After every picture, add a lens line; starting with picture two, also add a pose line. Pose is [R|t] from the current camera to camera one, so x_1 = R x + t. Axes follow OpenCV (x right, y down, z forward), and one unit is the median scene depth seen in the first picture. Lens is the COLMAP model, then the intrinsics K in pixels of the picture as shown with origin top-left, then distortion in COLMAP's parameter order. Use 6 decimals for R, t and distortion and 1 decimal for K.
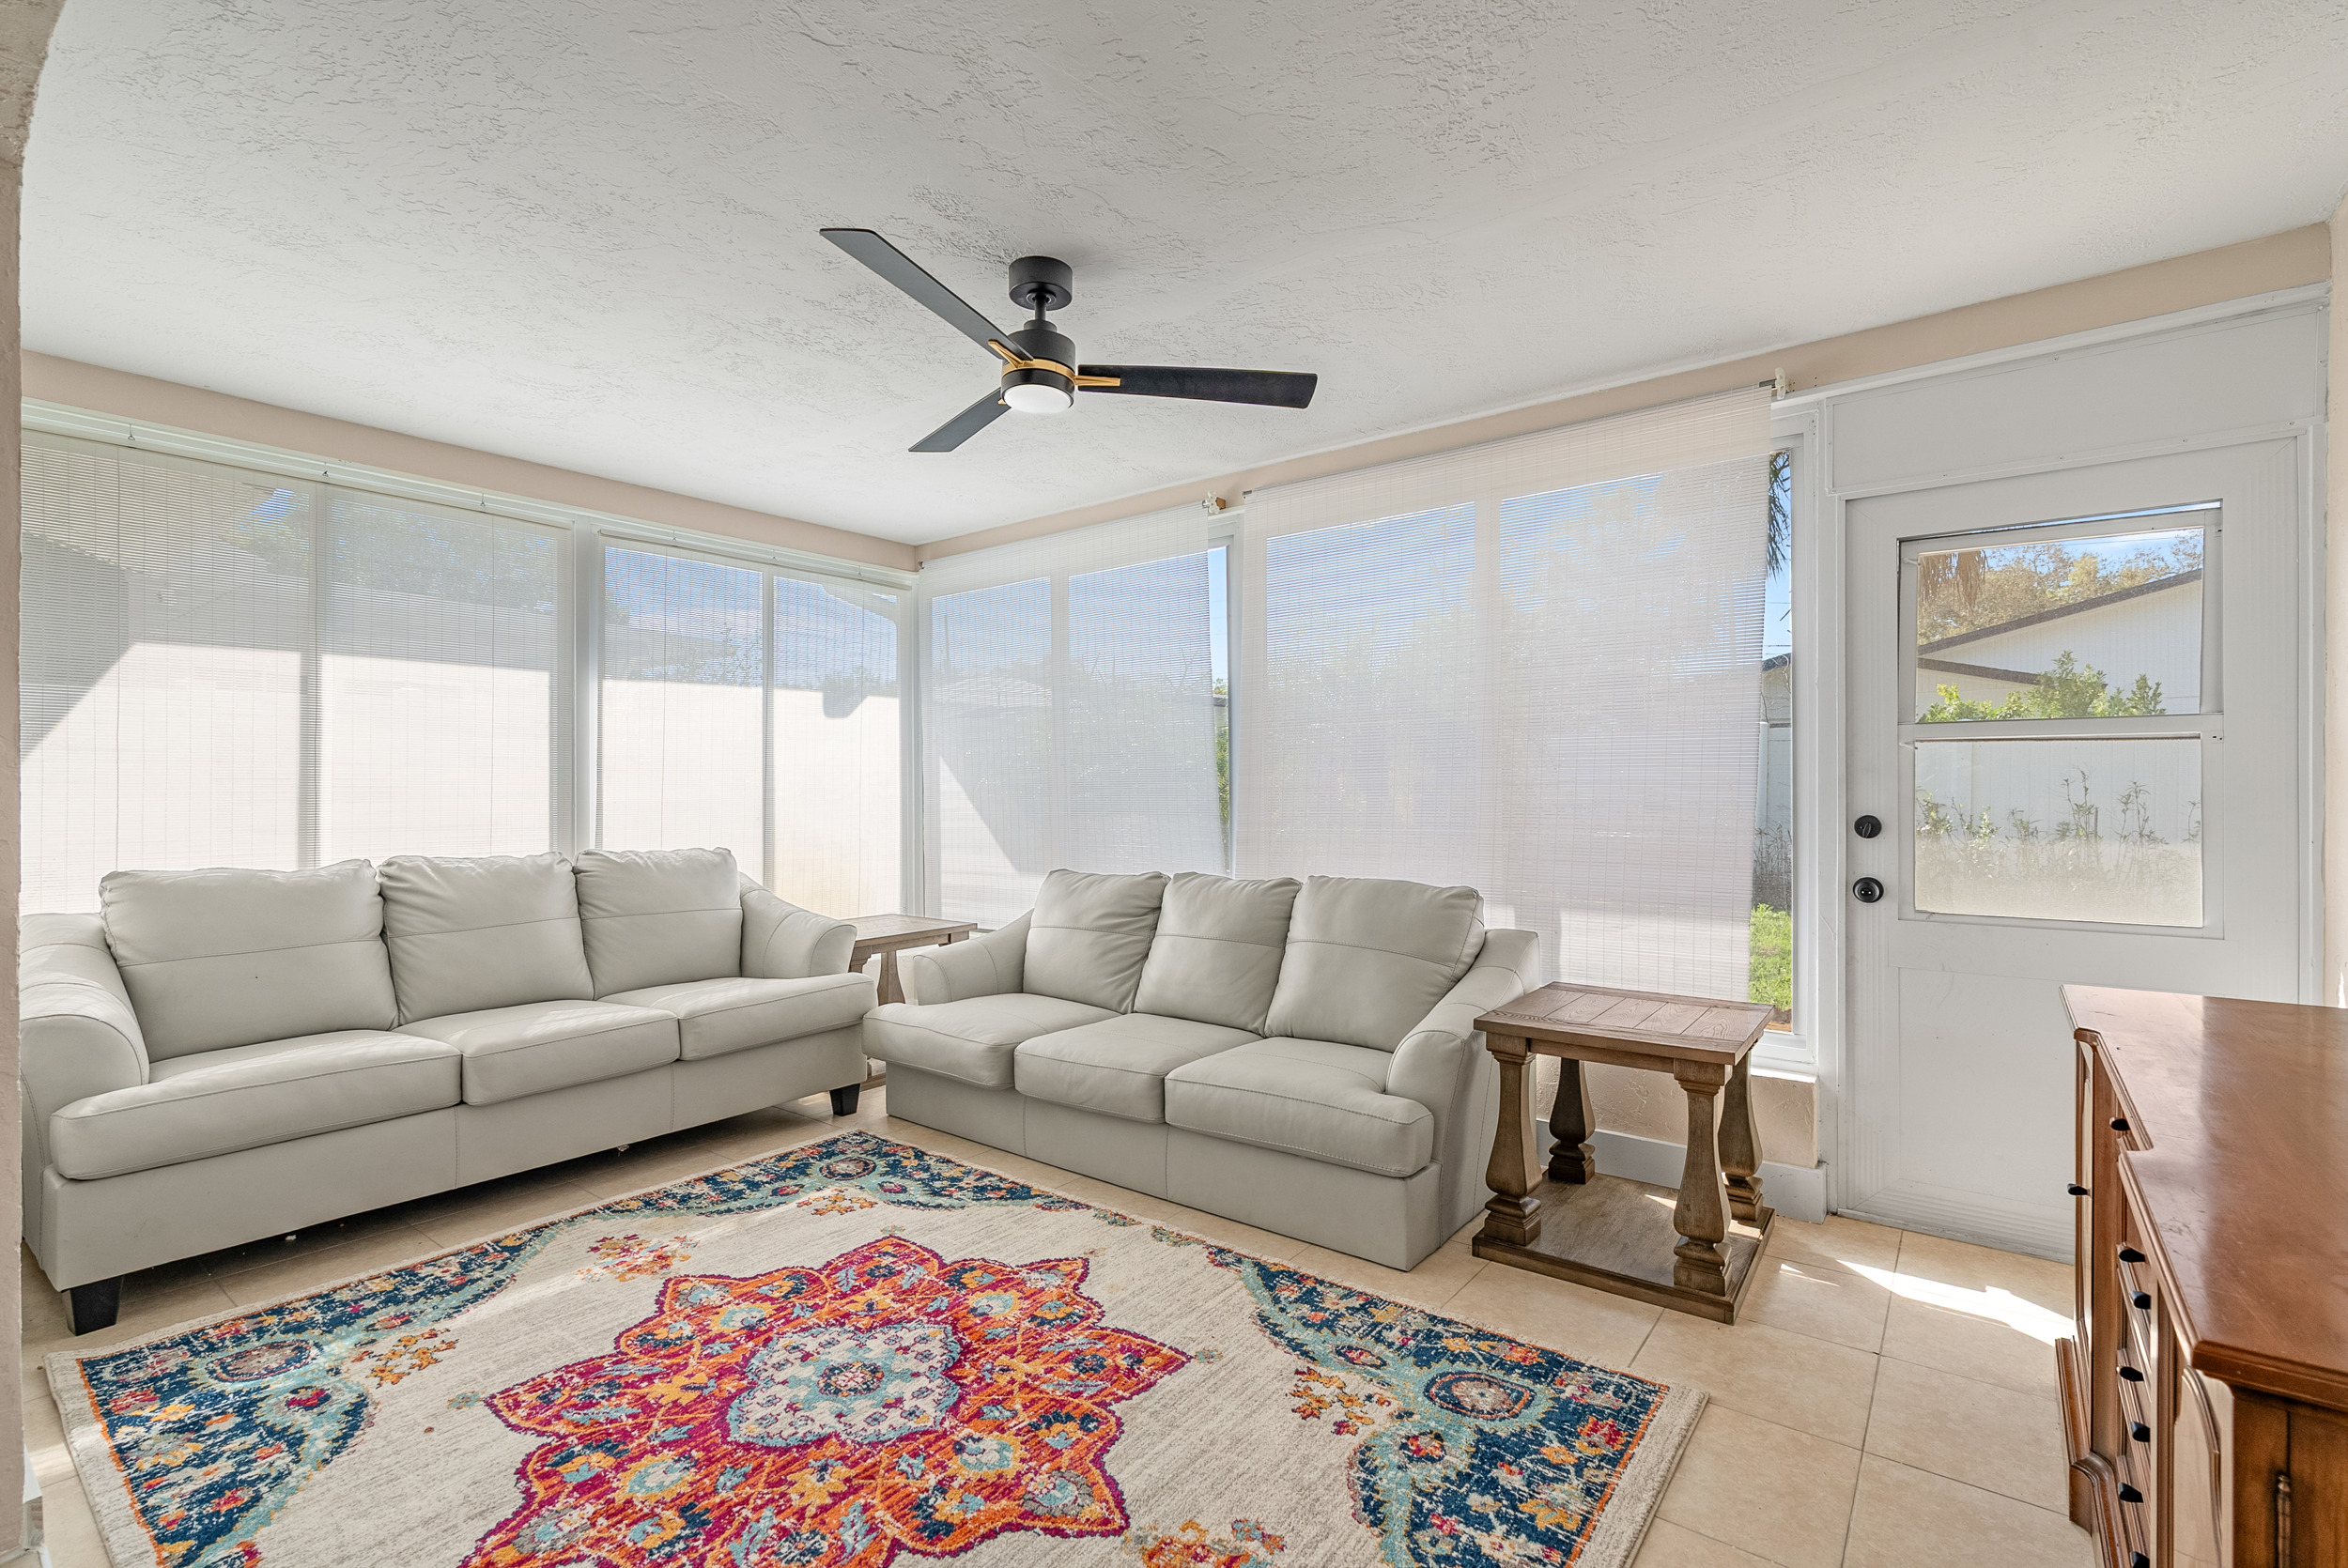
lens RADIAL K [[1058.0, 0, 1175.6], [0, 1058.0, 781.5], [0, 0, 1]] dist [-0.006908, 0.003000]
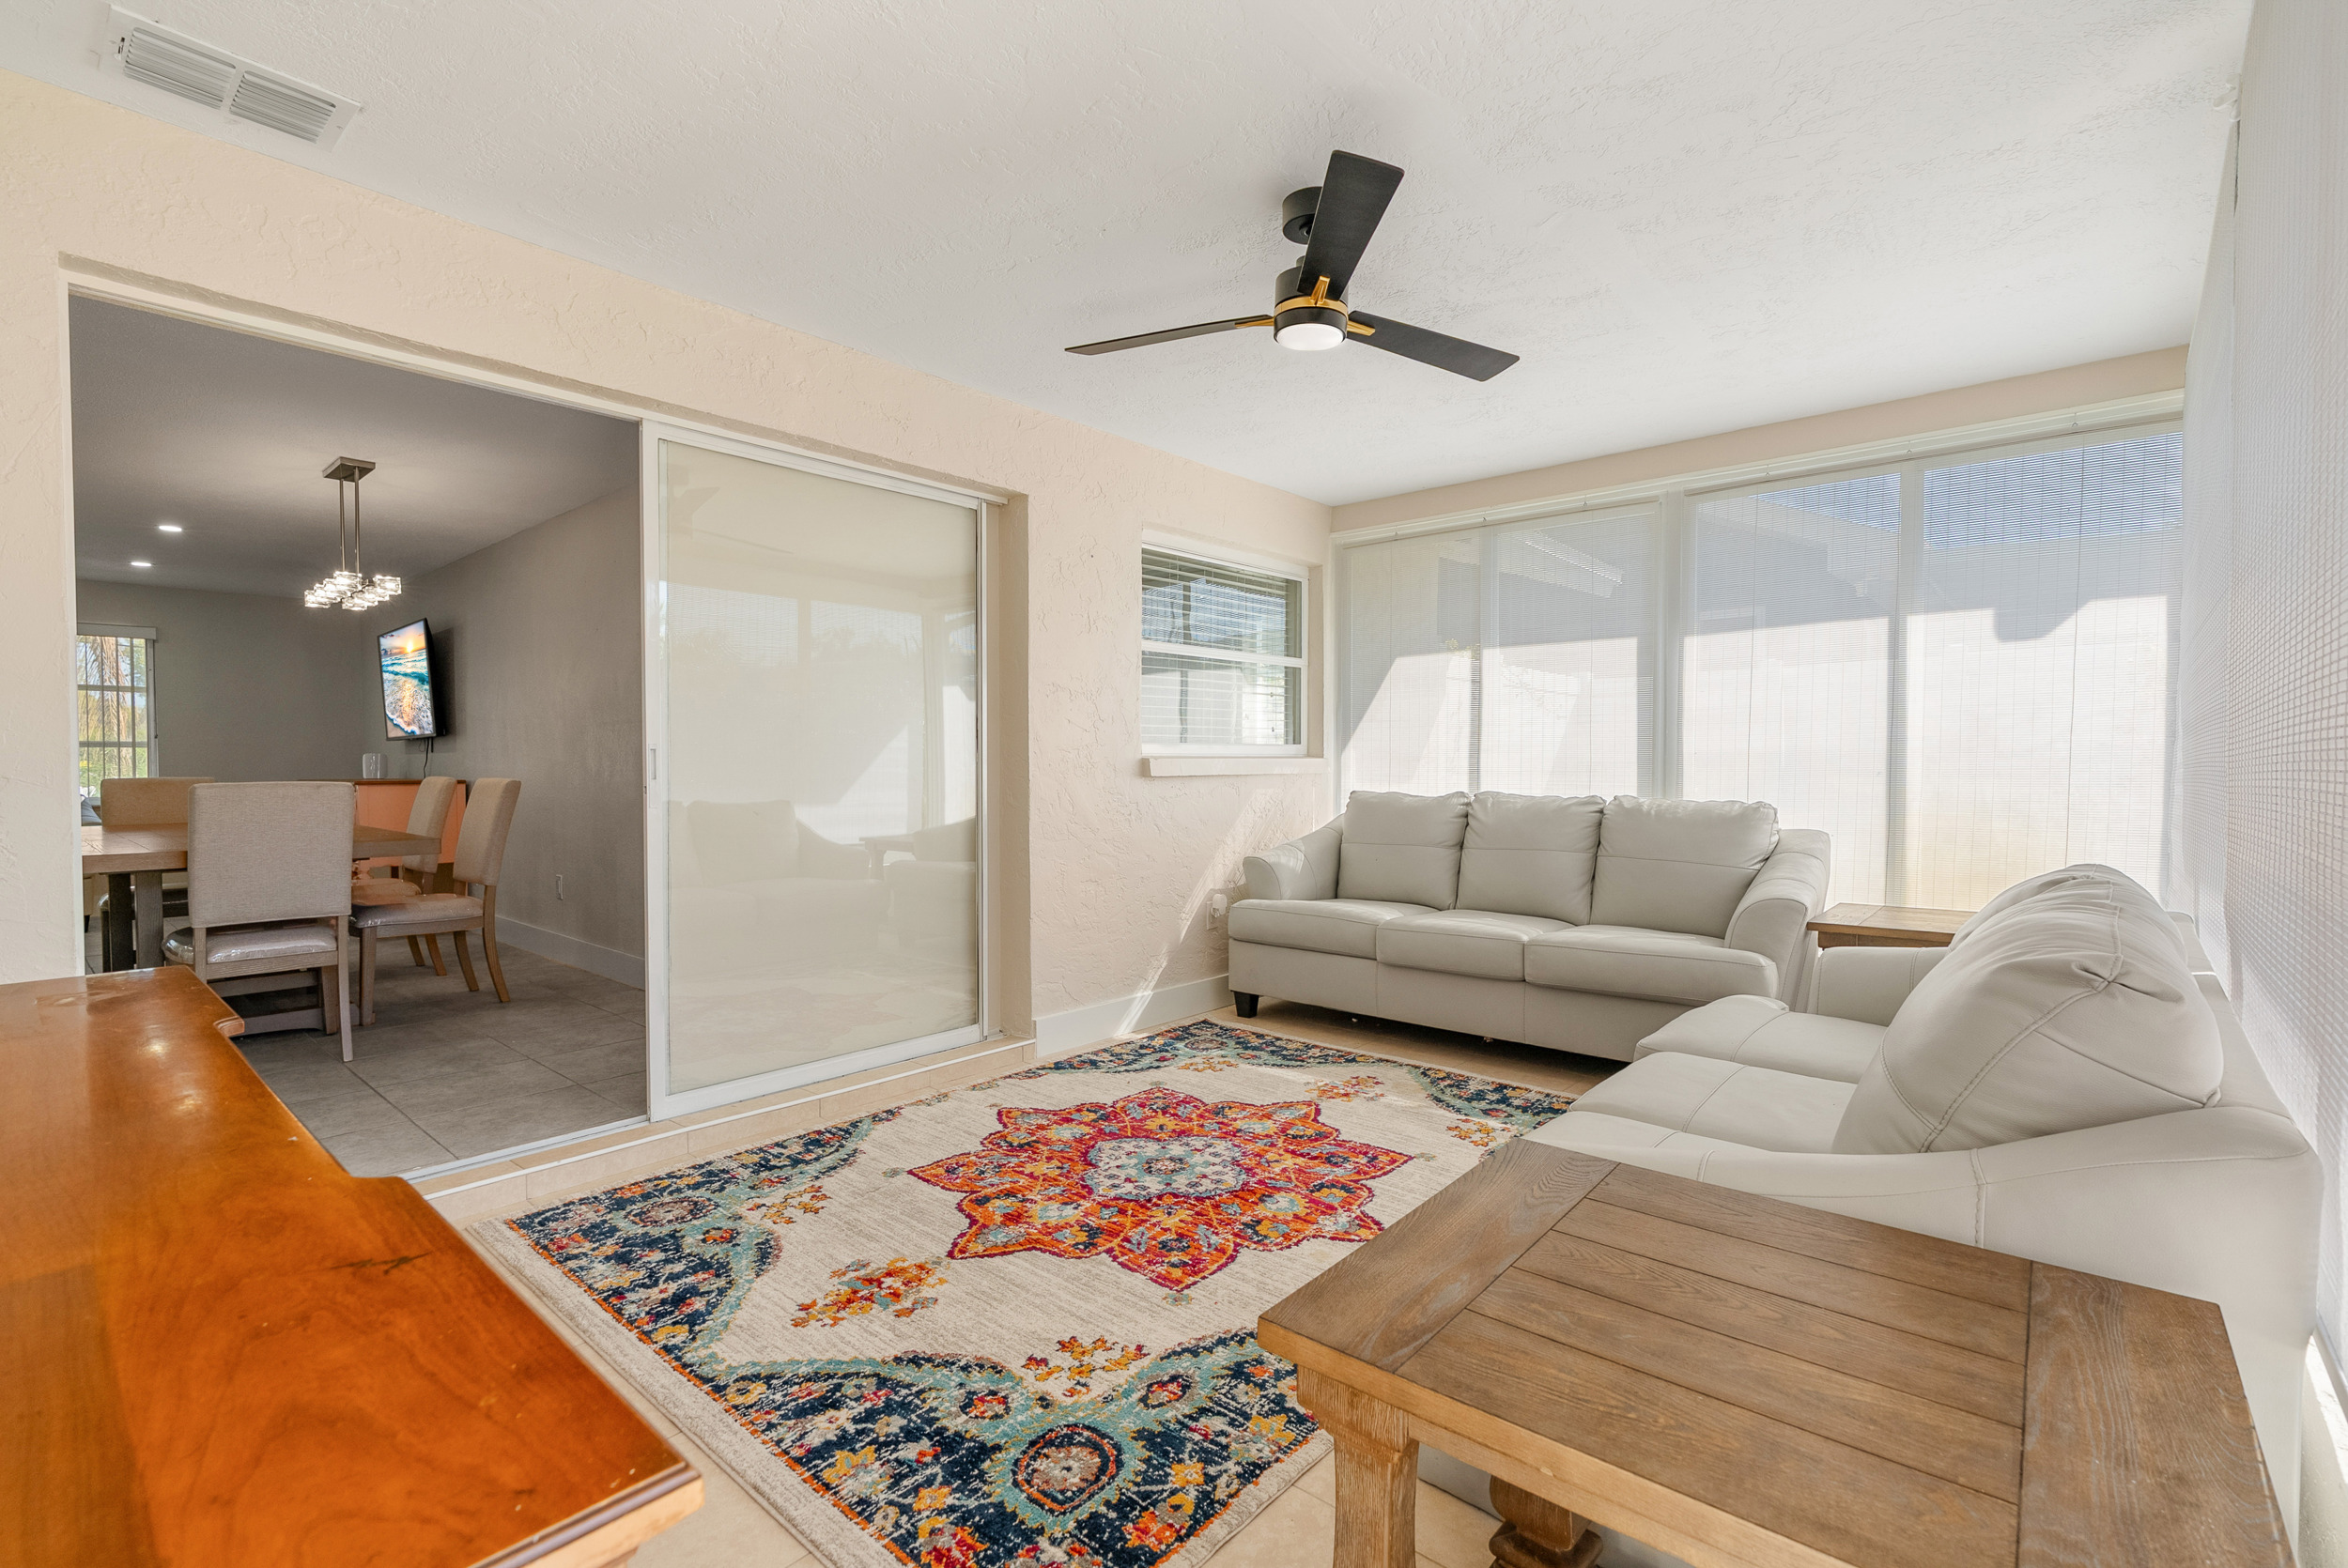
lens RADIAL K [[1058.0, 0, 1181.3], [0, 1058.0, 781.5], [0, 0, 1]] dist [-0.006908, 0.003000]
pose [[-0.059126, 0.021133, -0.998027, 1.014345], [0.007856, 0.999755, 0.020704, 0.040865], [0.998220, -0.006617, -0.059278, 1.073946]]
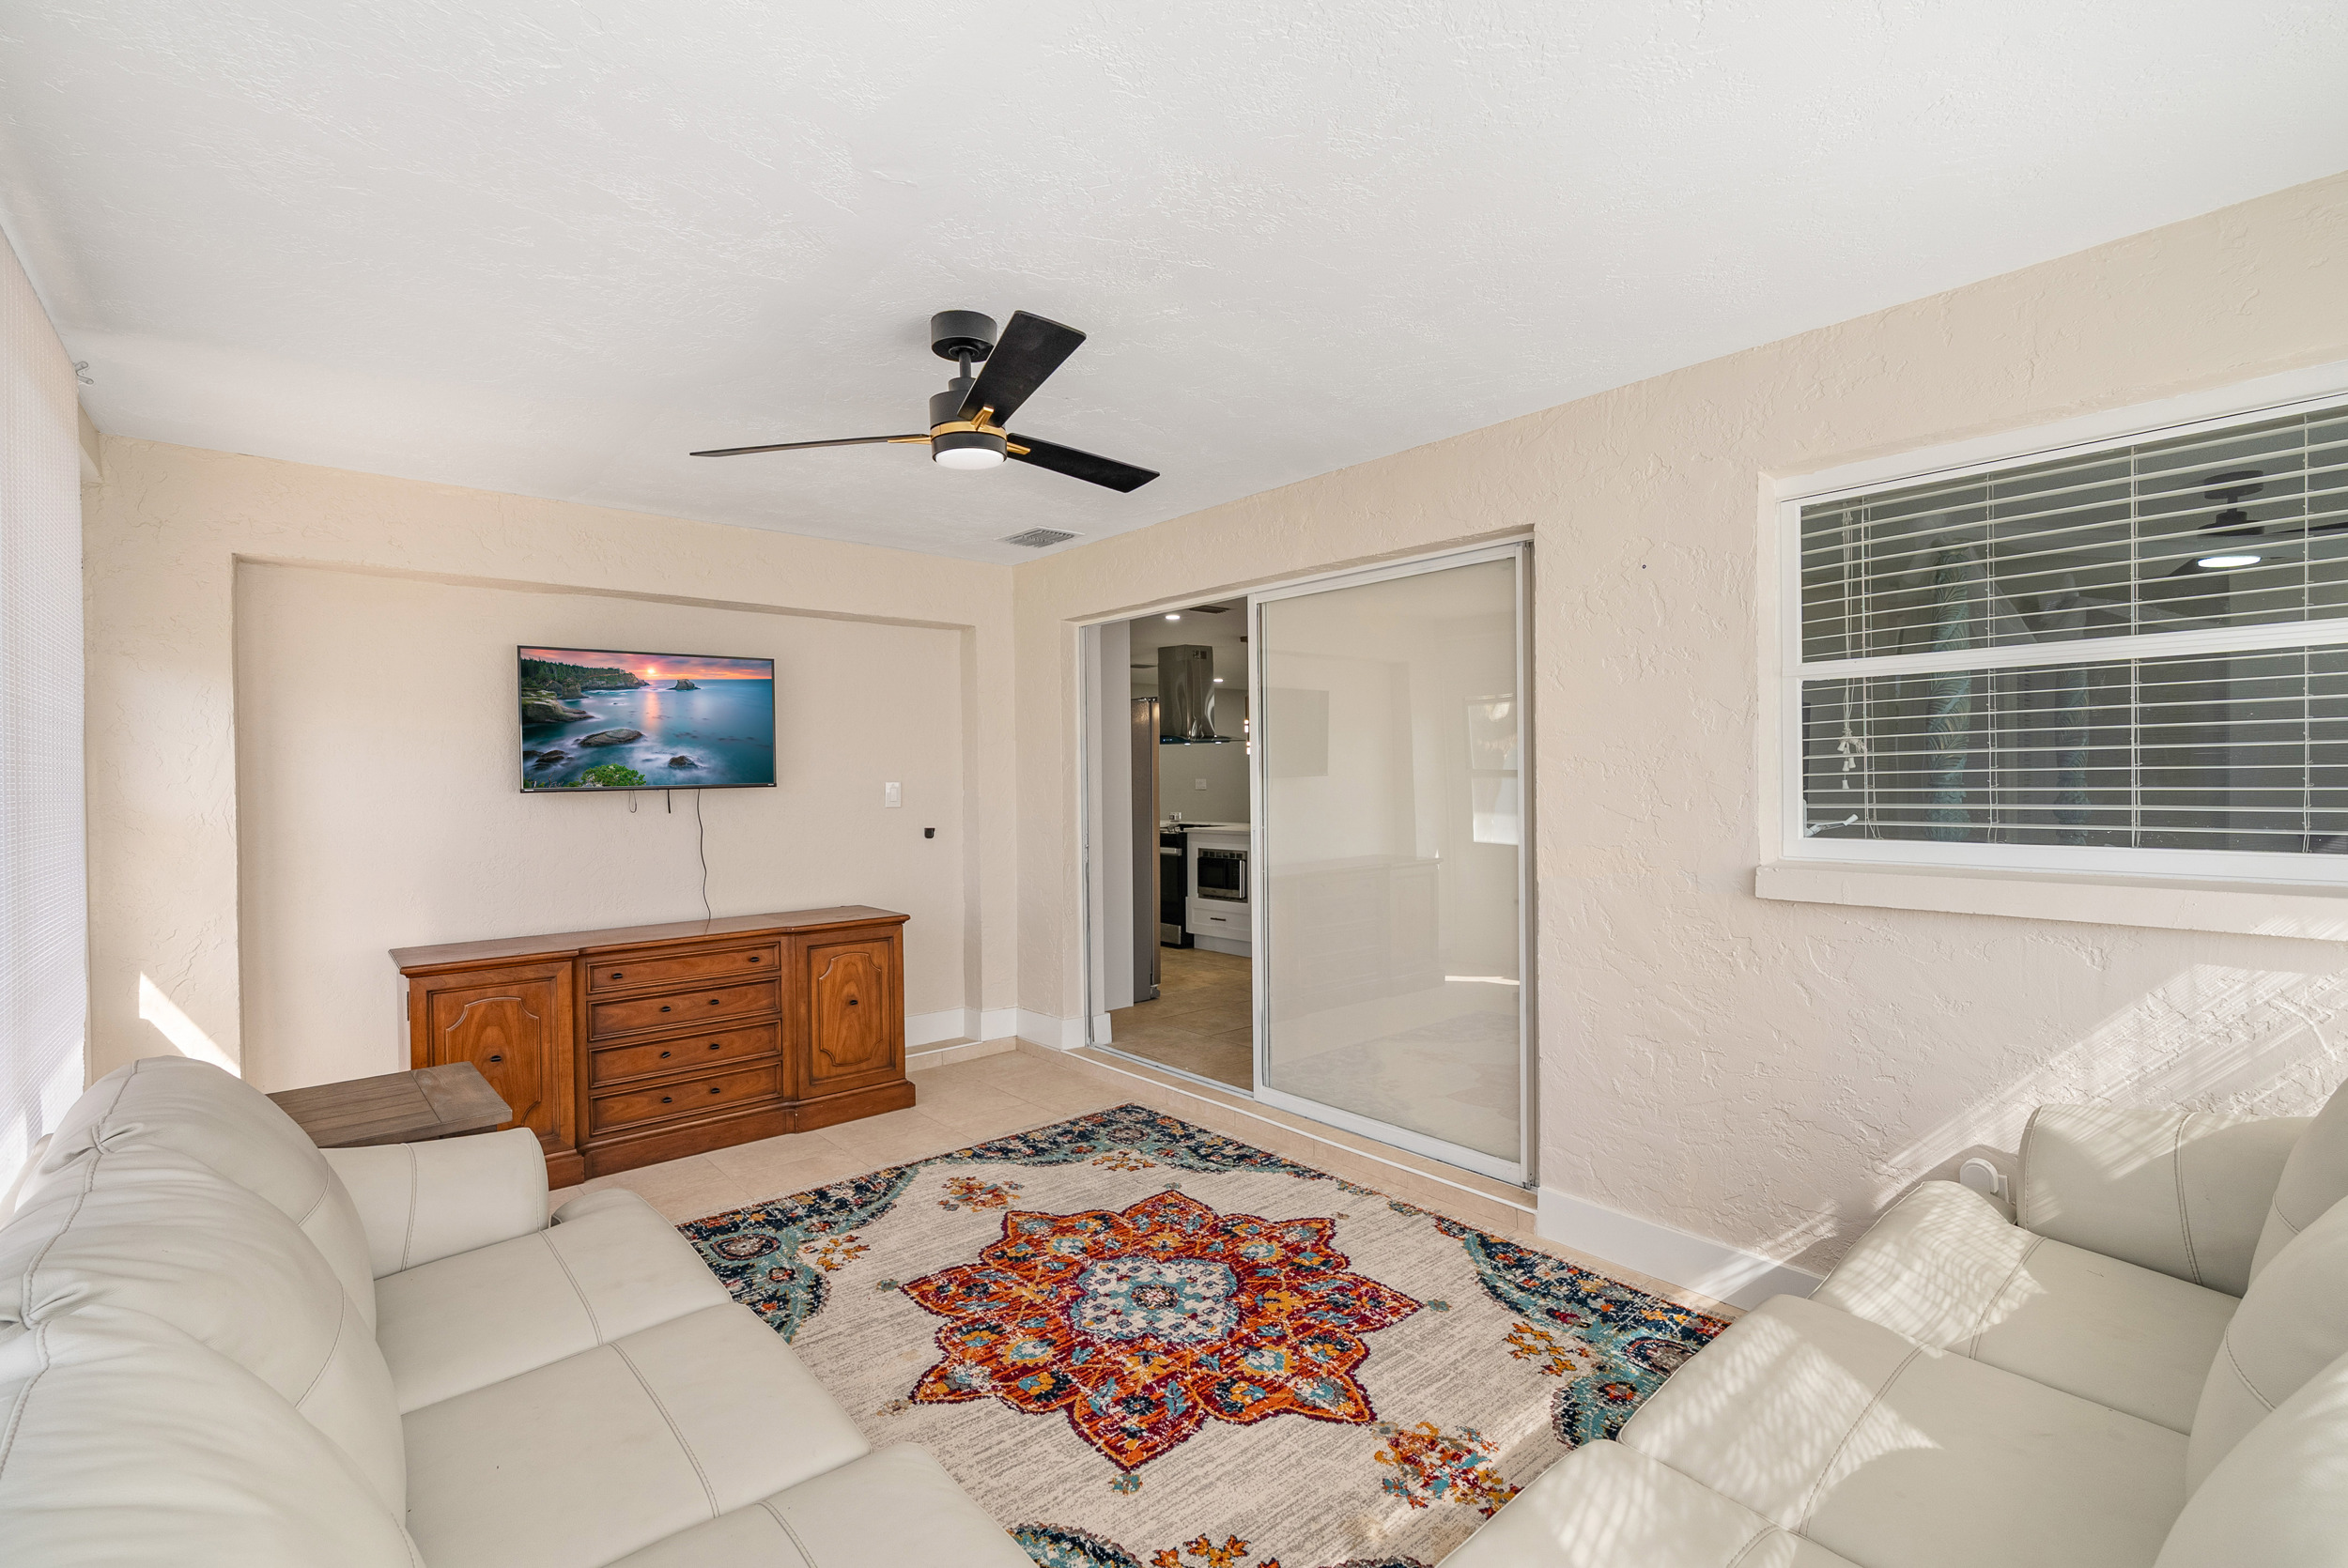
lens RADIAL K [[1058.0, 0, 1172.3], [0, 1058.0, 789.9], [0, 0, 1]] dist [-0.006908, 0.003000]
pose [[-0.977775, 0.011097, 0.209364, -0.591370], [0.012694, 0.999900, 0.006283, -0.065432], [-0.209273, 0.008801, -0.977818, 2.202794]]
